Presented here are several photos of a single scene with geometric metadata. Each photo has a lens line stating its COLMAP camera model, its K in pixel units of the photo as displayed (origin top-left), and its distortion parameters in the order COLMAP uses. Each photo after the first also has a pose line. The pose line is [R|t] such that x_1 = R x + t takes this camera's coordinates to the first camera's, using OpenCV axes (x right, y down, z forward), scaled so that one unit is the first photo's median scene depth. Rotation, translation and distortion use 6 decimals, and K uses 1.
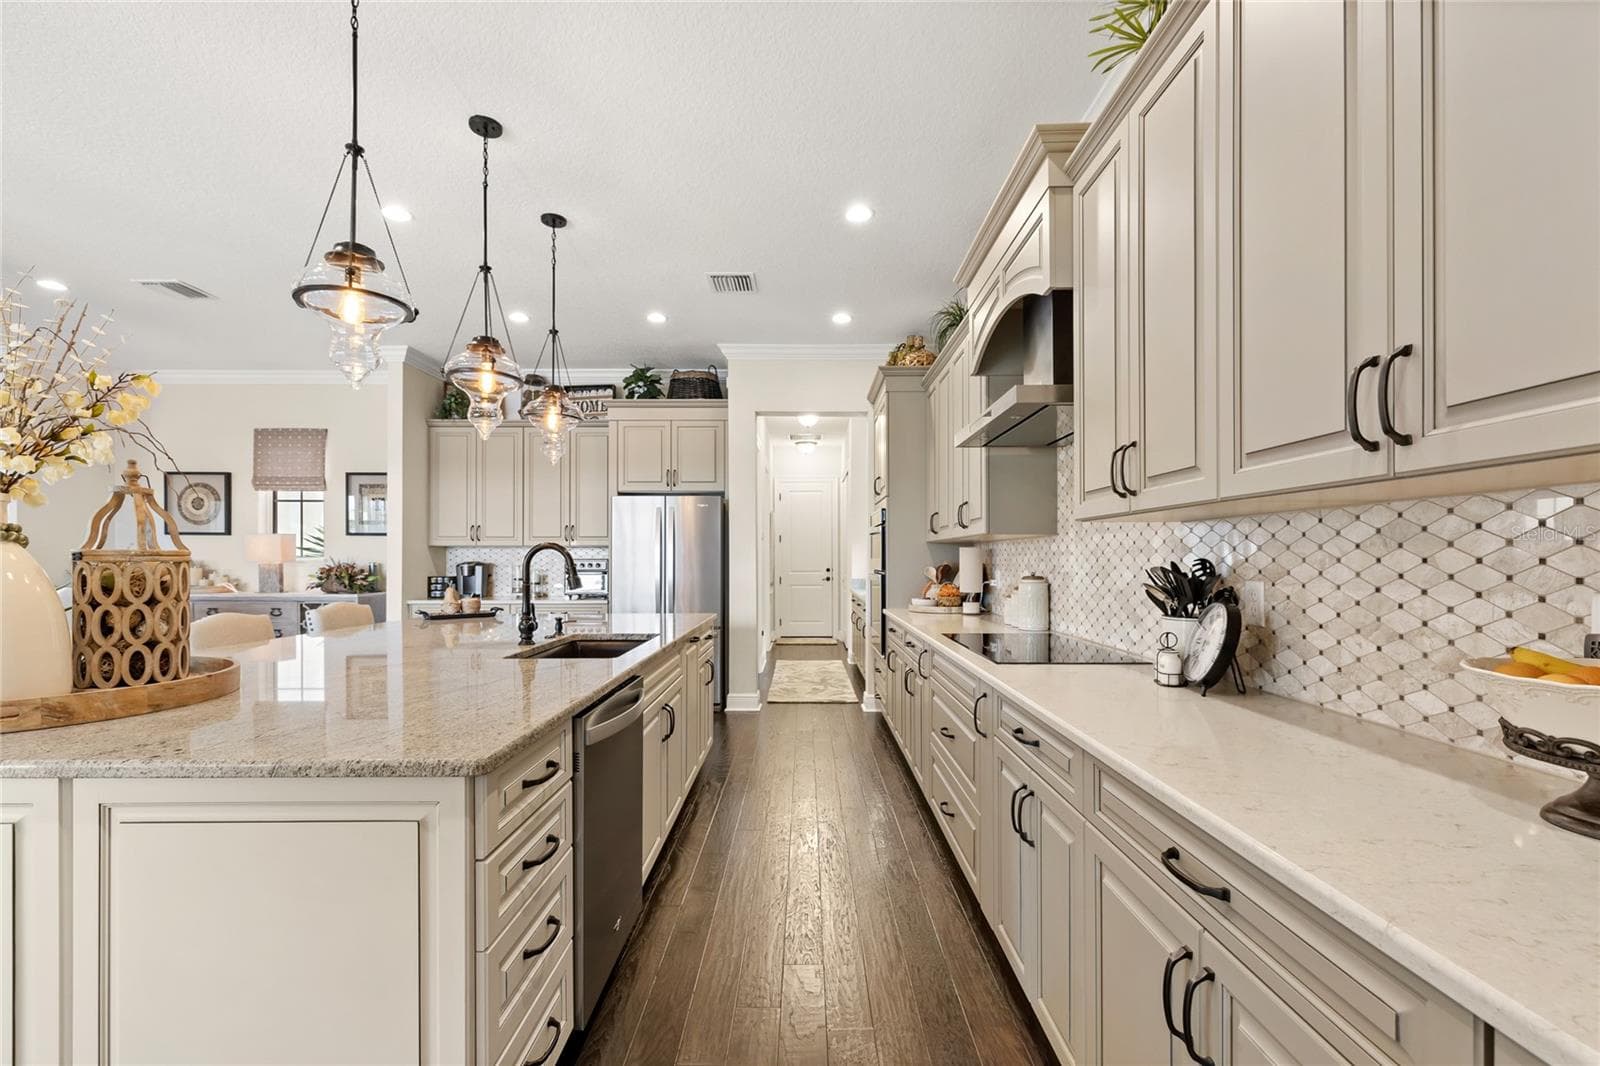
lens RADIAL K [[683.2, 0, 834.4], [0, 683.2, 562.2], [0, 0, 1]] dist [-0.004588, 0.000721]
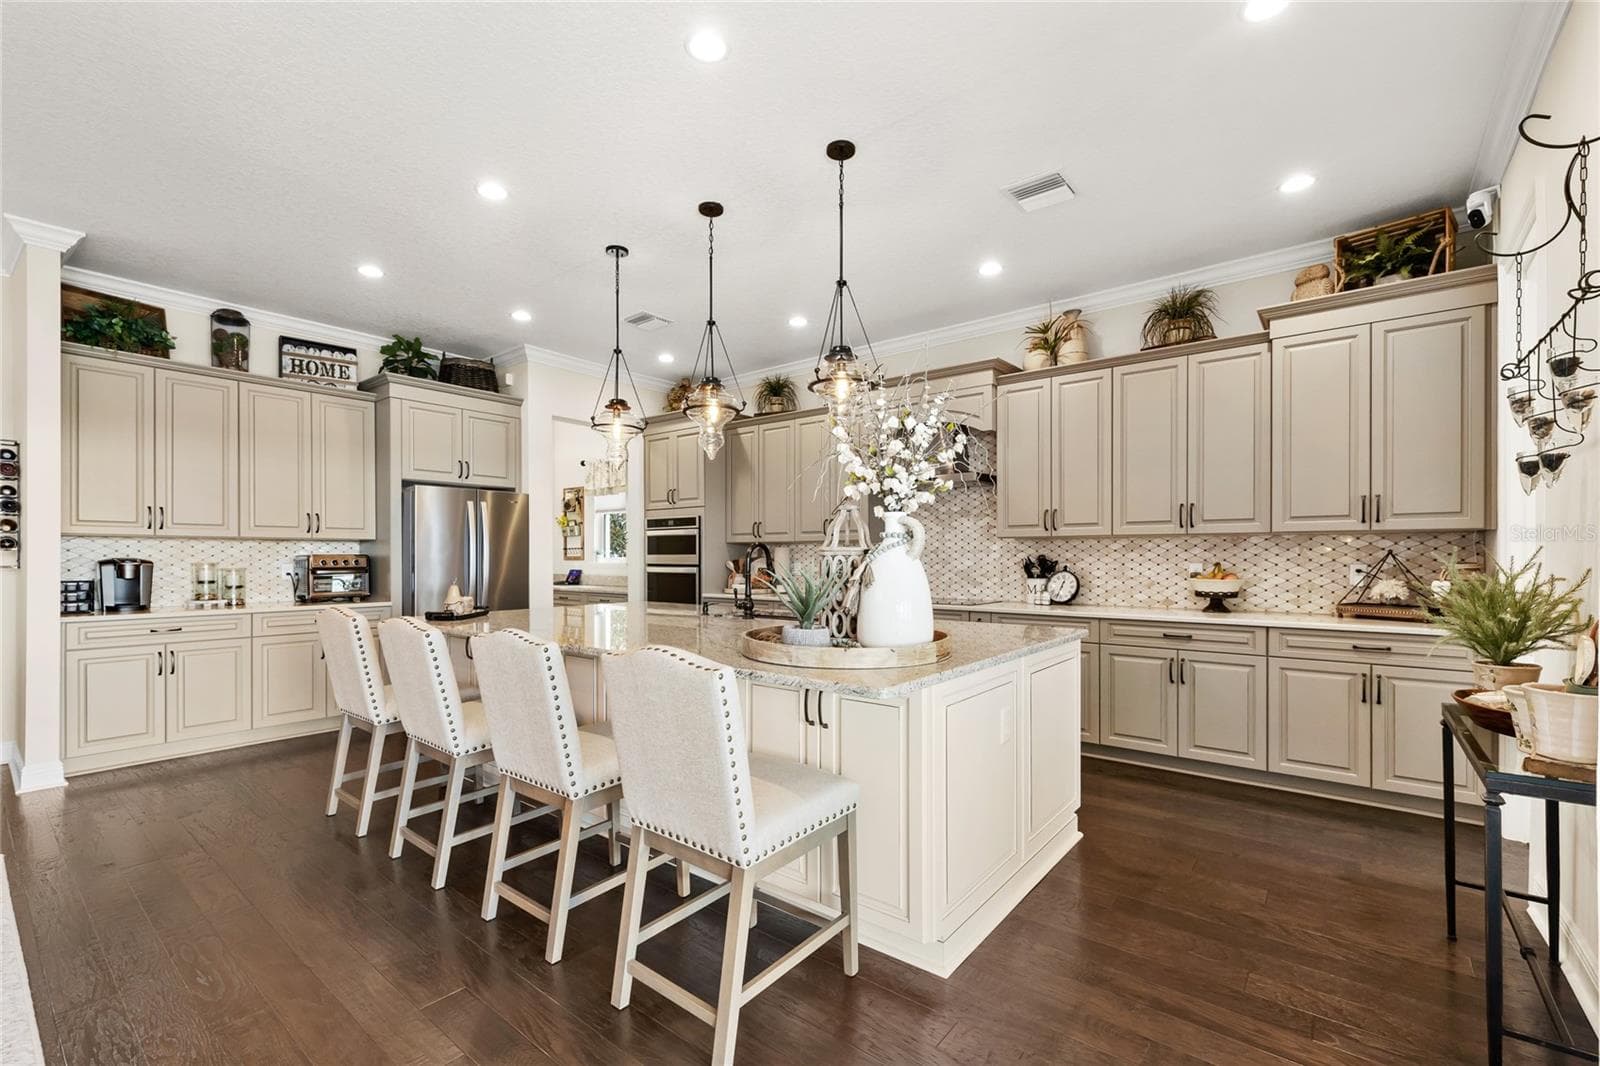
lens RADIAL K [[683.2, 0, 827.8], [0, 683.2, 560.7], [0, 0, 1]] dist [-0.004588, 0.000721]
pose [[0.623127, -0.004095, 0.782110, -0.662888], [0.004169, 0.999989, 0.001915, 0.002788], [-0.782110, 0.002067, 0.623137, 0.020713]]
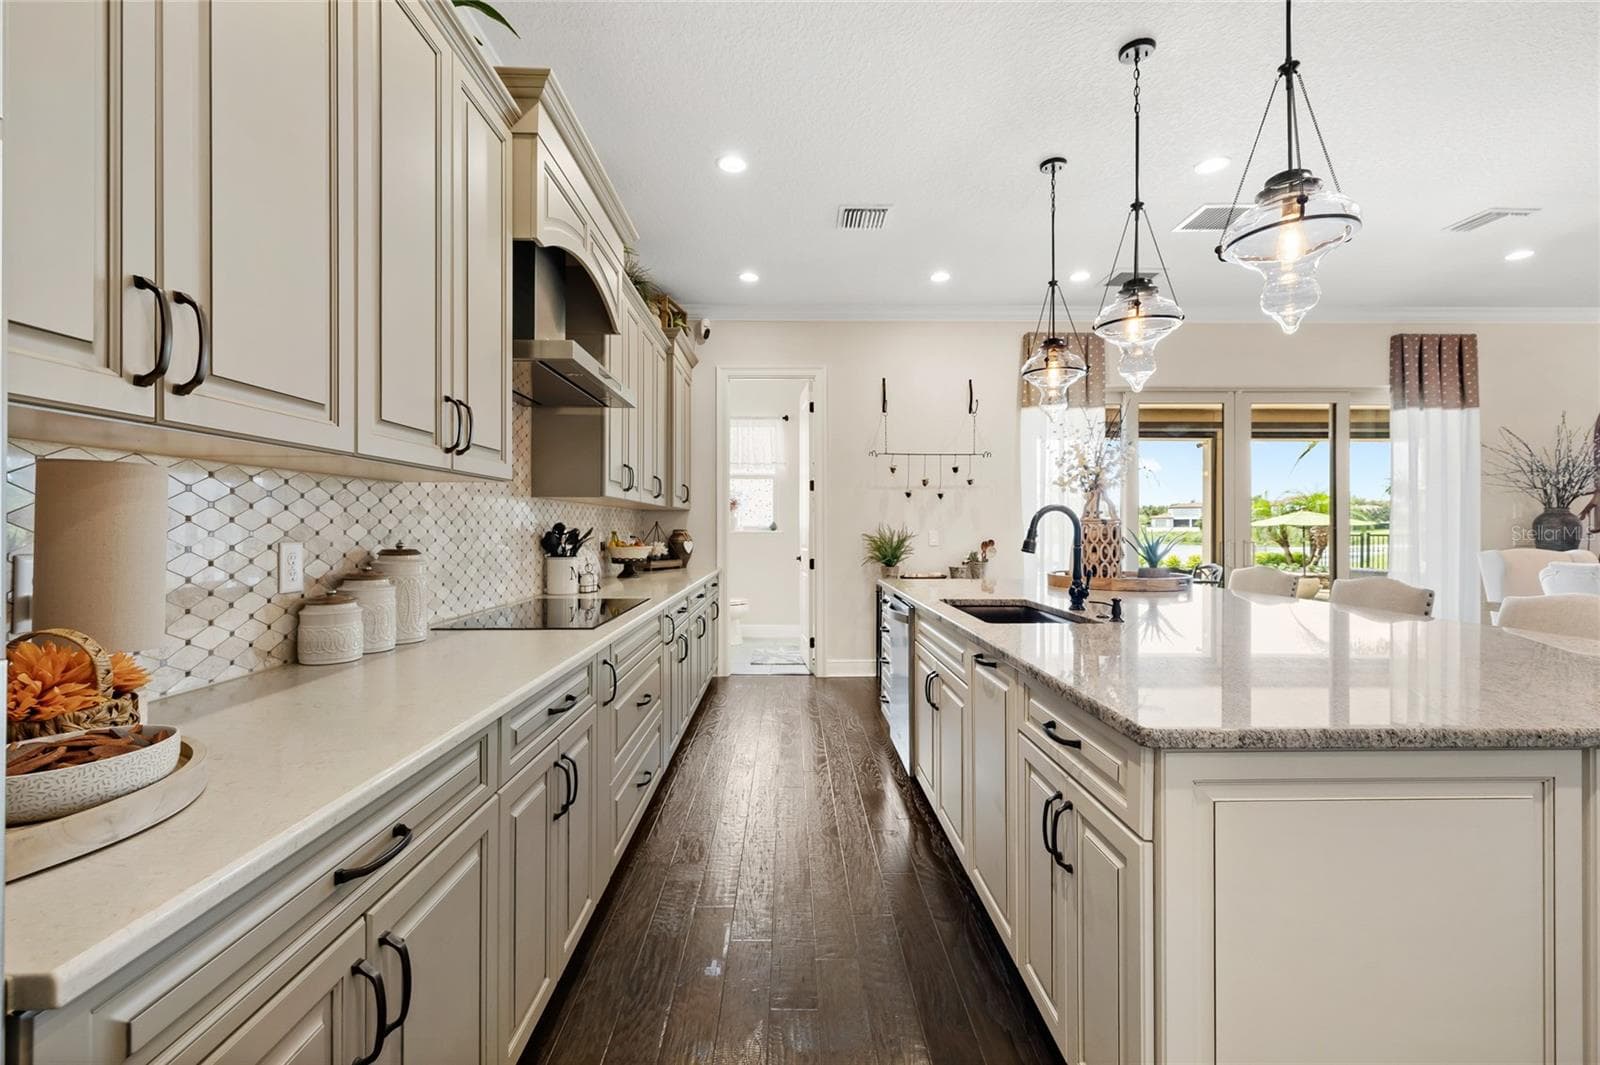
lens RADIAL K [[683.2, 0, 796.4], [0, 683.2, 534.2], [0, 0, 1]] dist [-0.004588, 0.000721]
pose [[-0.999929, -0.000271, 0.011928, -0.029137], [-0.000093, 0.999888, 0.014970, -0.000625], [-0.011930, 0.014968, -0.999817, 0.946296]]
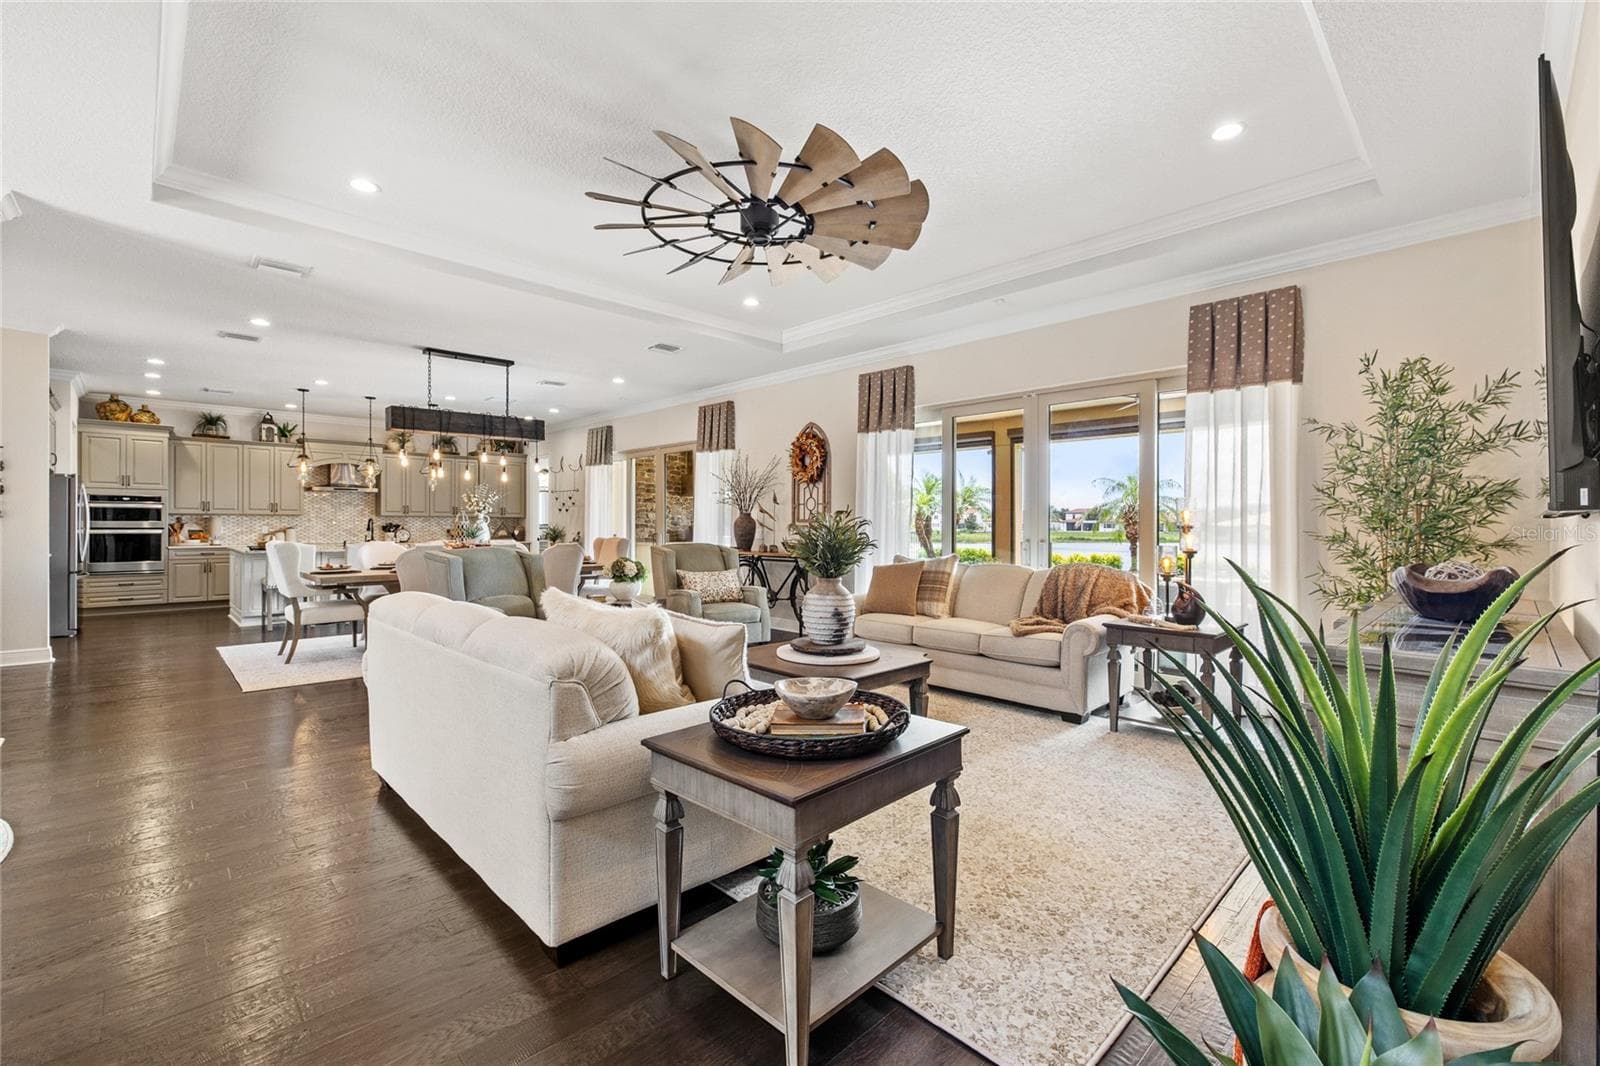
lens RADIAL K [[683.2, 0, 798.9], [0, 683.2, 532.6], [0, 0, 1]] dist [-0.004588, 0.000721]
pose [[-0.673791, -0.012611, 0.738815, -2.266772], [-0.001871, 0.999880, 0.015361, -0.006695], [-0.738920, 0.008968, -0.673734, 0.845765]]
